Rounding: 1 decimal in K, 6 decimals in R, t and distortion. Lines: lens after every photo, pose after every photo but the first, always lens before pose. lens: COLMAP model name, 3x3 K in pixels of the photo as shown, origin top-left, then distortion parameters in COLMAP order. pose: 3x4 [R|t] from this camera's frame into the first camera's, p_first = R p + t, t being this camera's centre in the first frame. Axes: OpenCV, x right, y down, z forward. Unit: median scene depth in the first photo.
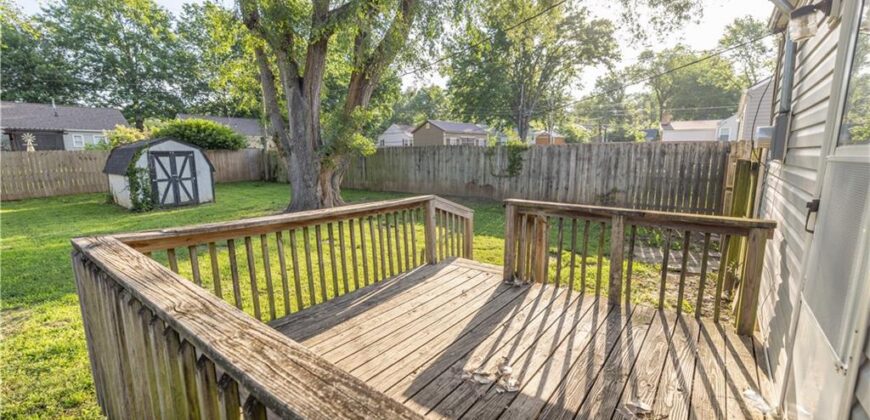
lens RADIAL K [[364.3, 0, 433.9], [0, 364.3, 213.1], [0, 0, 1]] dist [-0.003825, 0.000152]
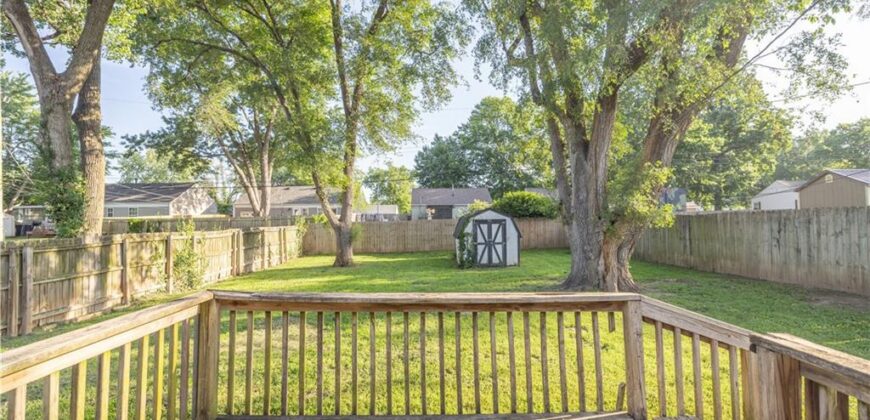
lens RADIAL K [[364.3, 0, 433.7], [0, 364.3, 207.5], [0, 0, 1]] dist [-0.003825, 0.000152]
pose [[0.627939, -0.031052, -0.777643, 0.082599], [-0.122637, 0.982772, -0.138271, -0.021368], [0.768539, 0.182194, 0.613313, 0.119677]]
